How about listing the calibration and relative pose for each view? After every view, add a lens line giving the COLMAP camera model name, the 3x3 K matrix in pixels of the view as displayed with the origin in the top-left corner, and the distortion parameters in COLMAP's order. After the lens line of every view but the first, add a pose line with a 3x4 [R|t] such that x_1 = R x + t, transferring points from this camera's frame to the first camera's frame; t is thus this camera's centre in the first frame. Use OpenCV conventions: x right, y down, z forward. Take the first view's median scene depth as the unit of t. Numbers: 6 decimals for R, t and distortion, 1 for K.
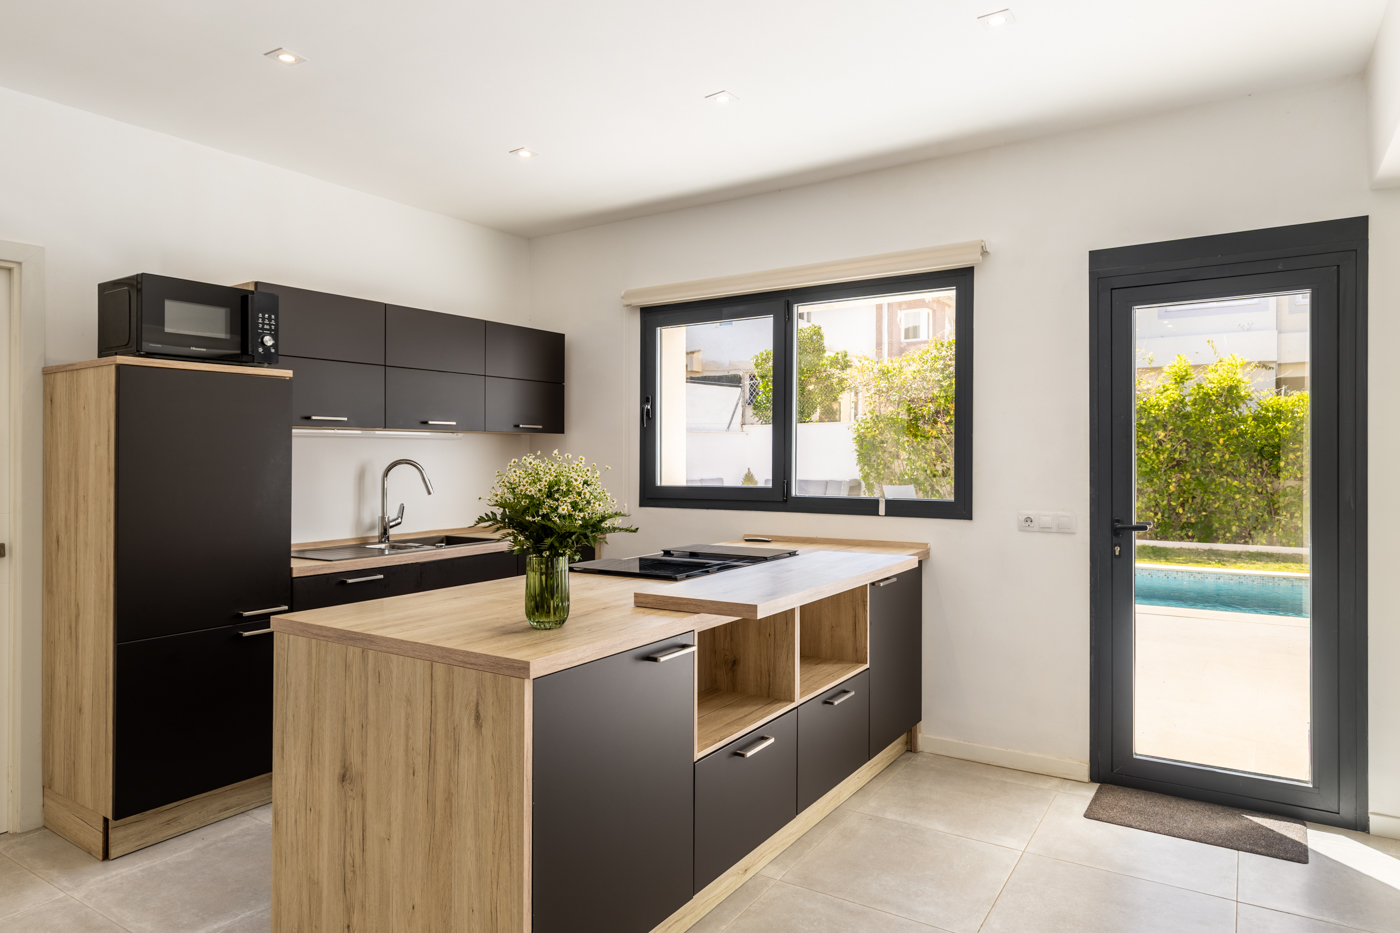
lens RADIAL K [[842.9, 0, 701.5], [0, 842.9, 459.3], [0, 0, 1]] dist [0.002910, 0.000101]
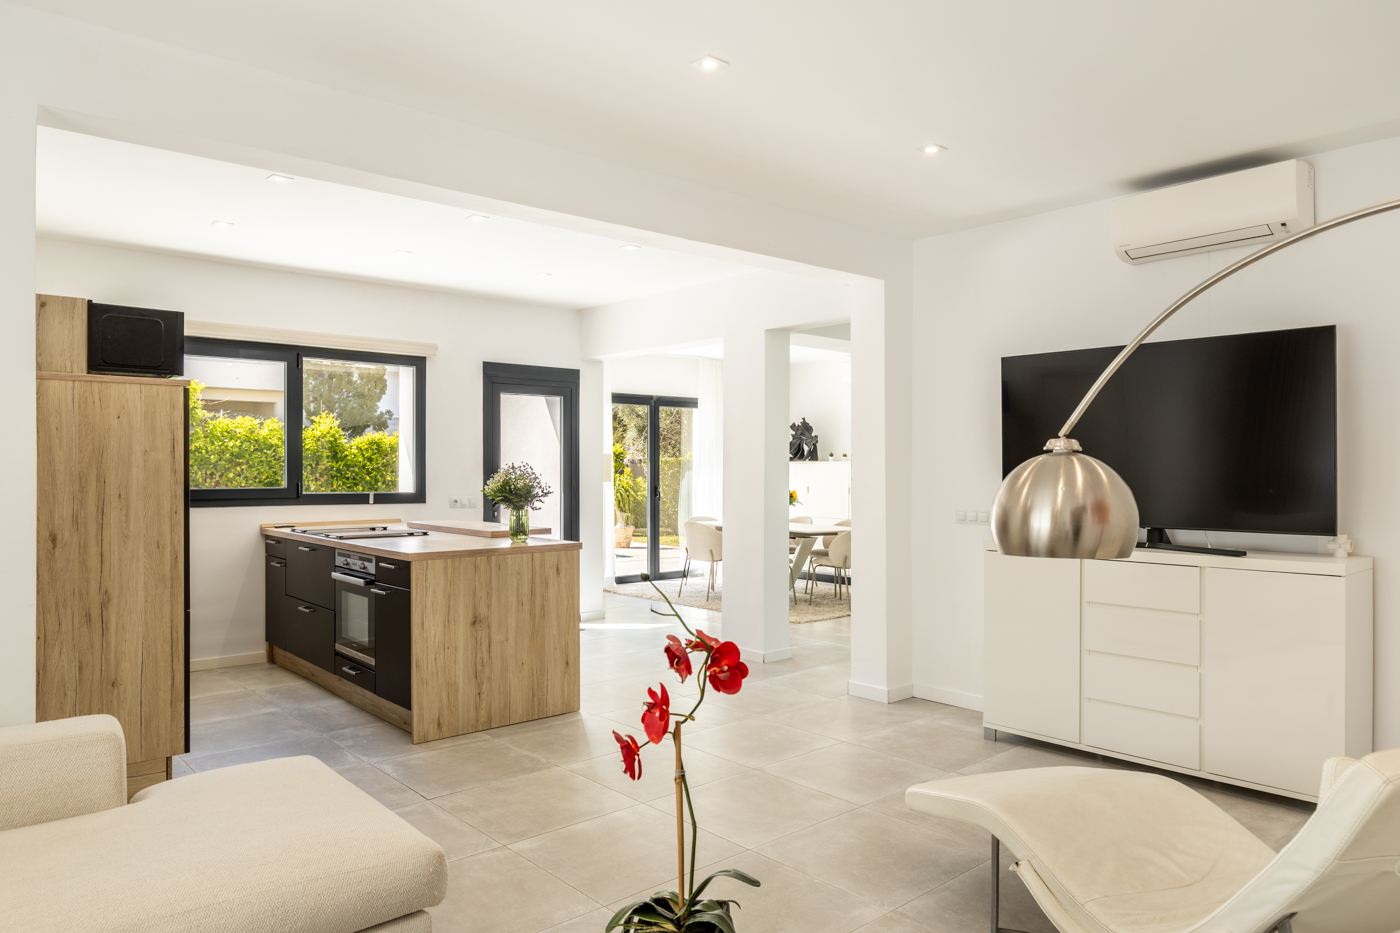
lens RADIAL K [[934.7, 0, 703.2], [0, 934.7, 469.2], [0, 0, 1]] dist [-0.006794, -0.000390]
pose [[0.284349, 0.005025, 0.958708, -2.374027], [-0.000426, 0.999987, -0.005115, 0.020416], [-0.958721, 0.001046, 0.284348, -0.160219]]
